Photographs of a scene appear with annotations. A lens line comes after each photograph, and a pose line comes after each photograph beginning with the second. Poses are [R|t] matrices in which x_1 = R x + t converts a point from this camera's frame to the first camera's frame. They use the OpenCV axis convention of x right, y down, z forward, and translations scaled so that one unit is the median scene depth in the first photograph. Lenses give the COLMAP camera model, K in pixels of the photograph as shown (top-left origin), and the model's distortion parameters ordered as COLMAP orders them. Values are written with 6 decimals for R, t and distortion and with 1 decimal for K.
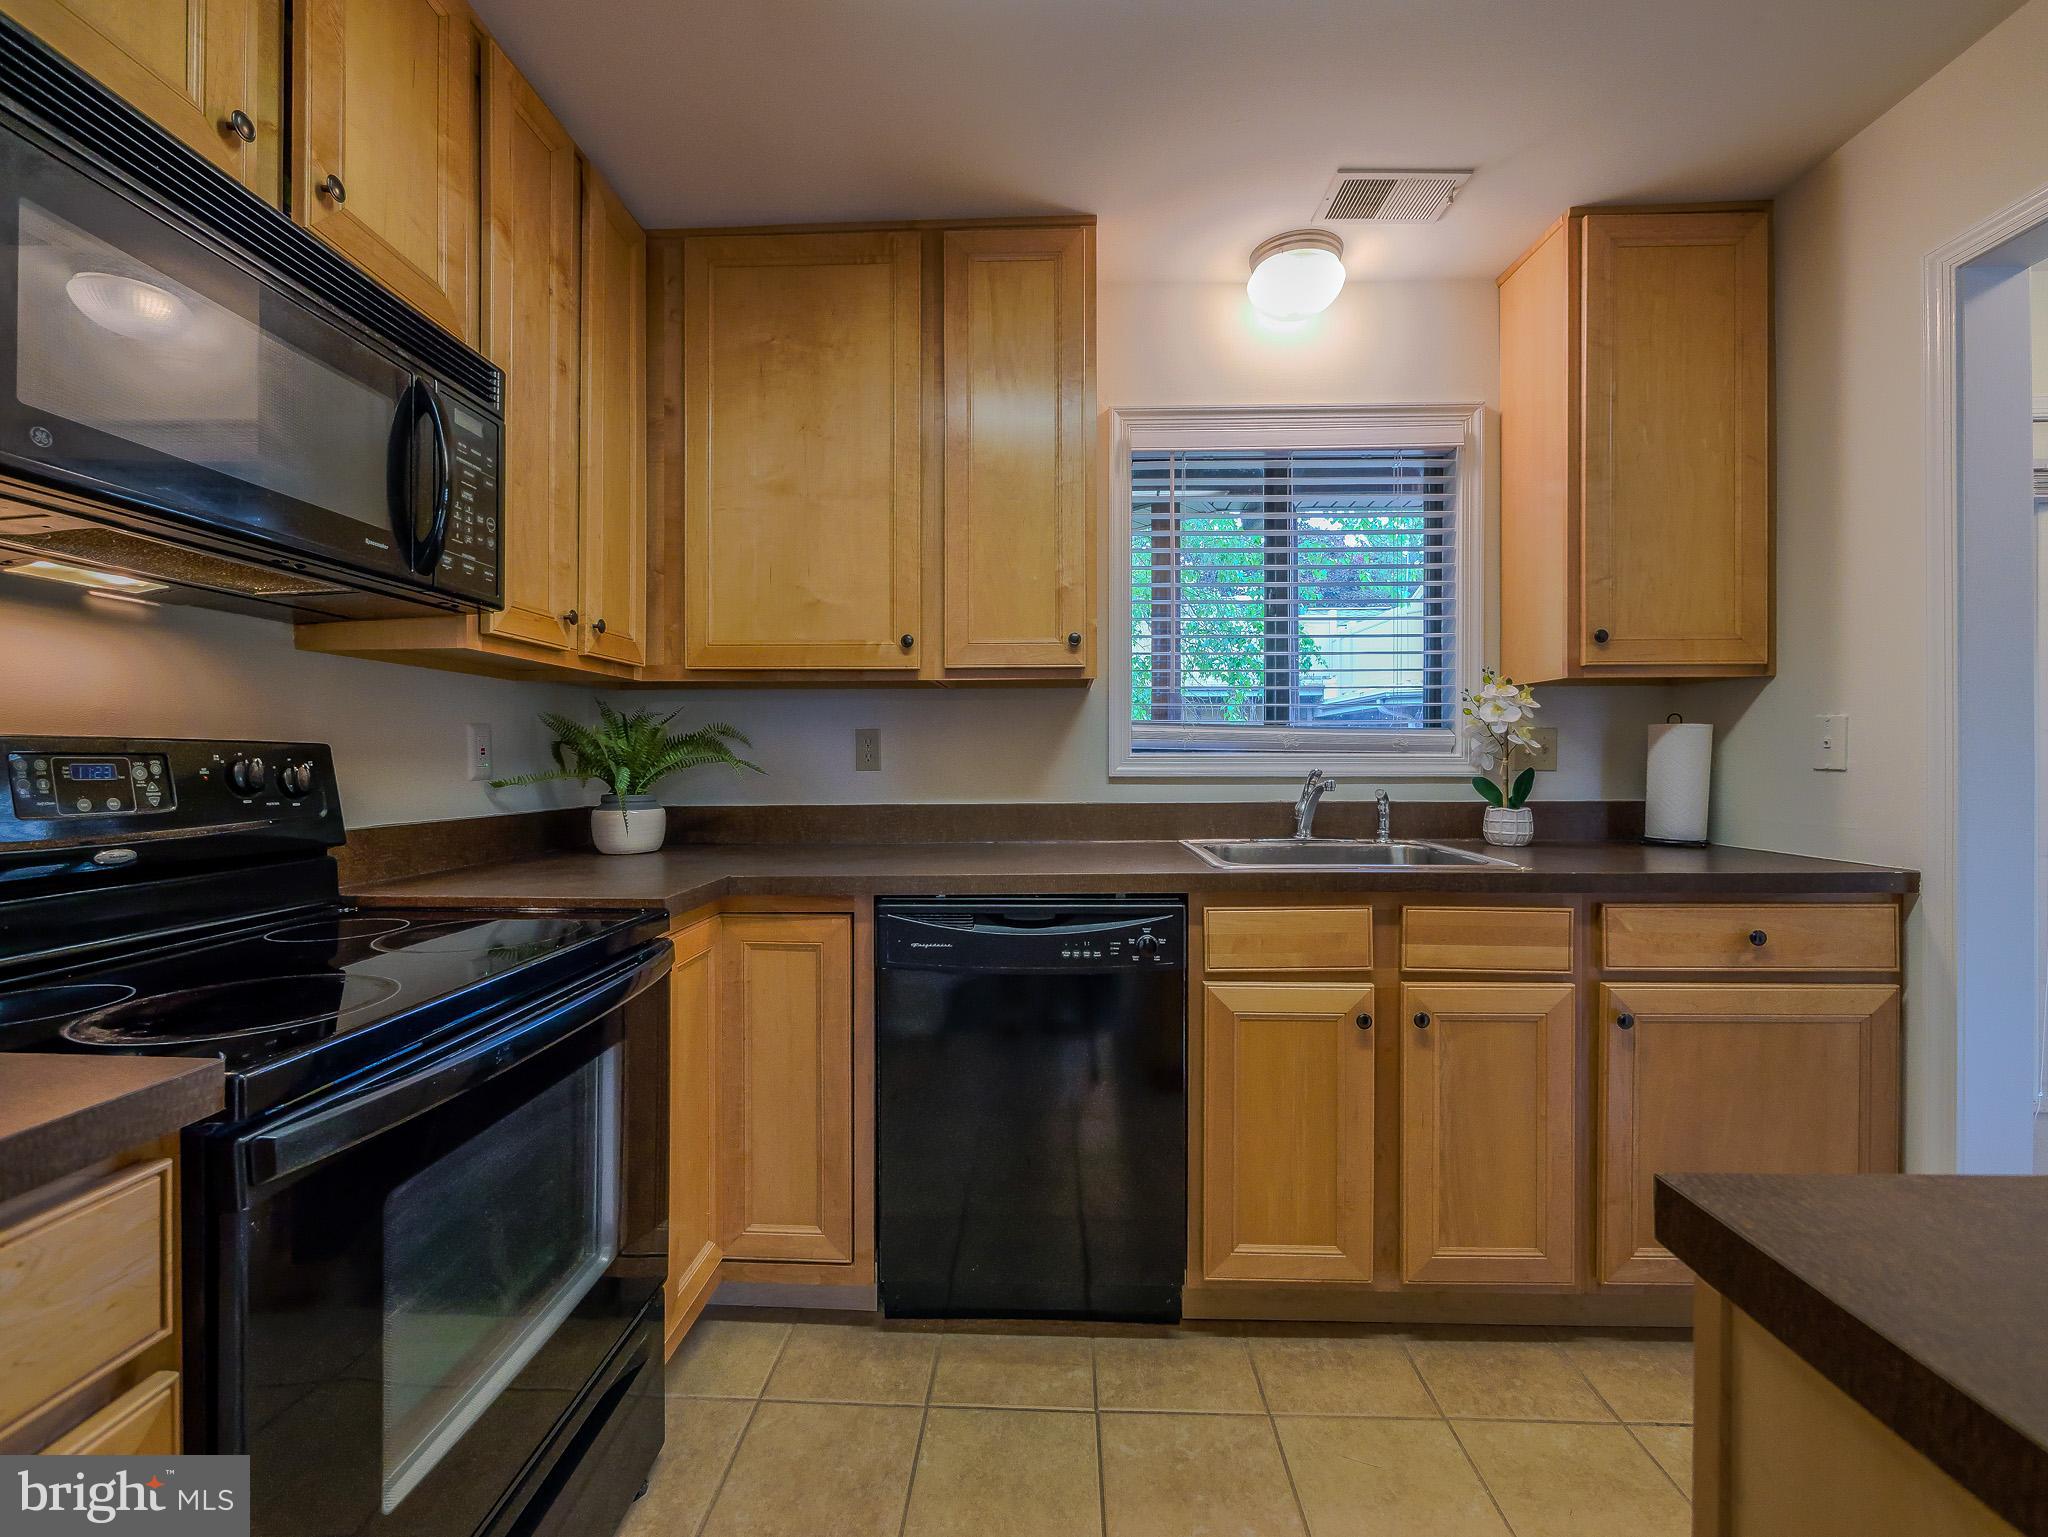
lens RADIAL K [[924.1, 0, 1031.9], [0, 924.1, 751.4], [0, 0, 1]] dist [-0.001943, -0.000337]
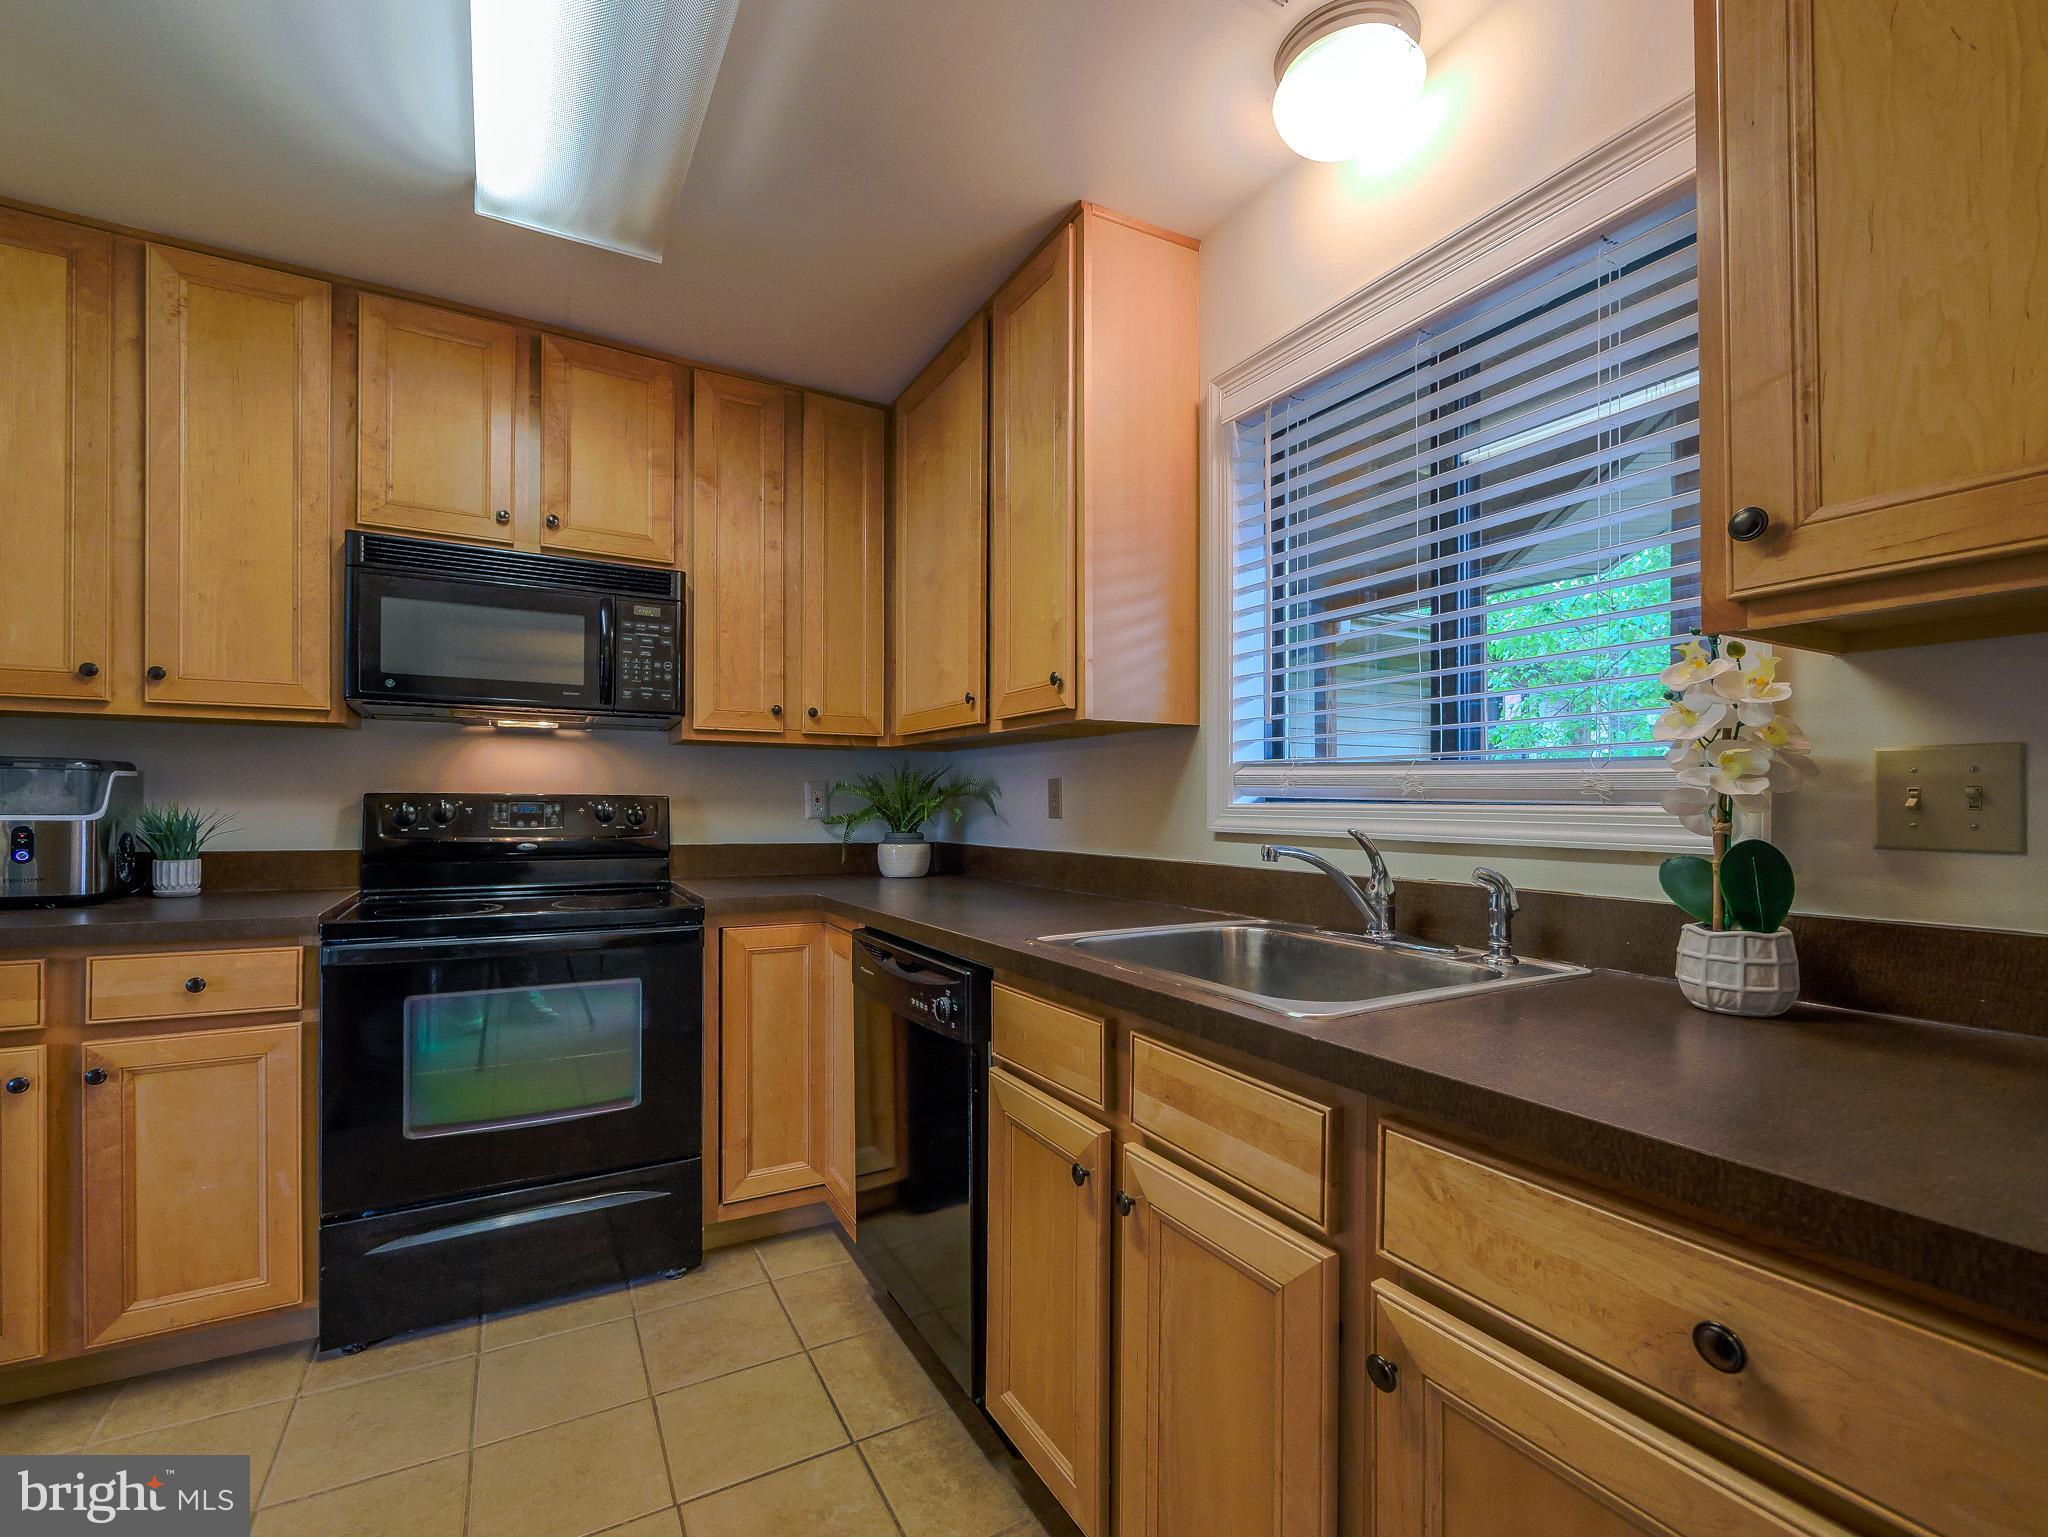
lens RADIAL K [[893.1, 0, 952.6], [0, 893.1, 799.0], [0, 0, 1]] dist [-0.000783, 0.000072]
pose [[0.473901, -0.001345, -0.880577, 0.783903], [-0.000384, 0.999998, -0.001735, -0.000217], [0.880578, 0.001160, 0.473899, 0.490699]]
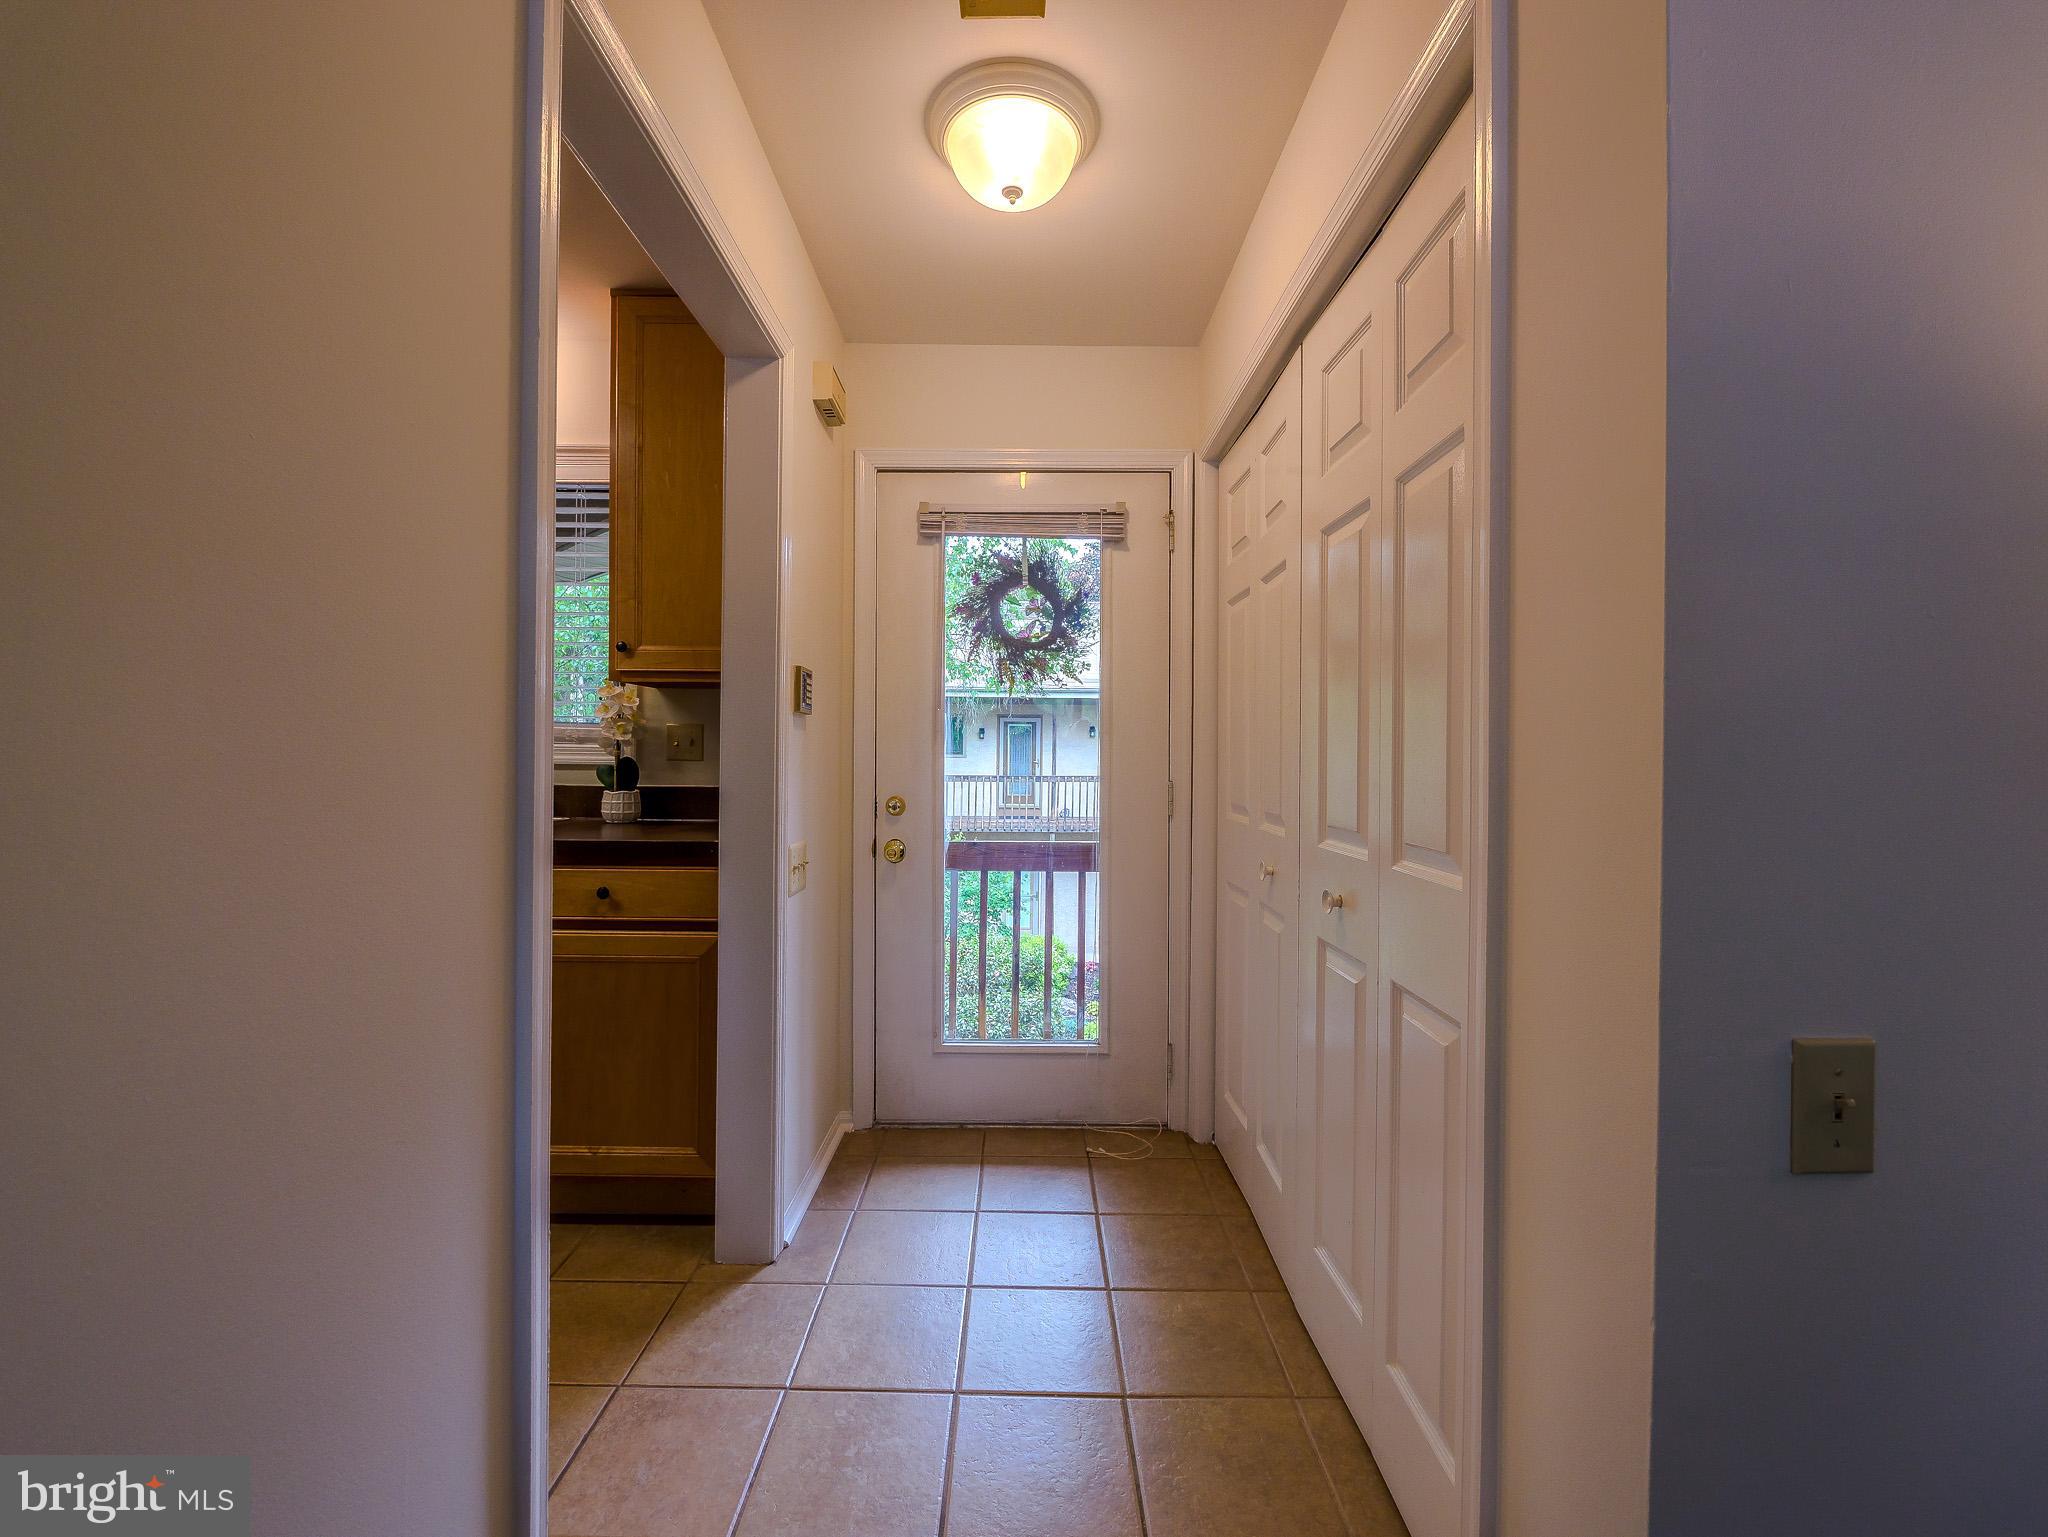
lens RADIAL K [[856.2, 0, 1025.6], [0, 856.2, 753.6], [0, 0, 1]] dist [-0.006291, 0.000002]
pose [[0.999446, 0.007406, 0.032438, 1.085104], [-0.007387, 0.999972, -0.000696, 0.011962], [-0.032442, 0.000456, 0.999474, -0.122546]]
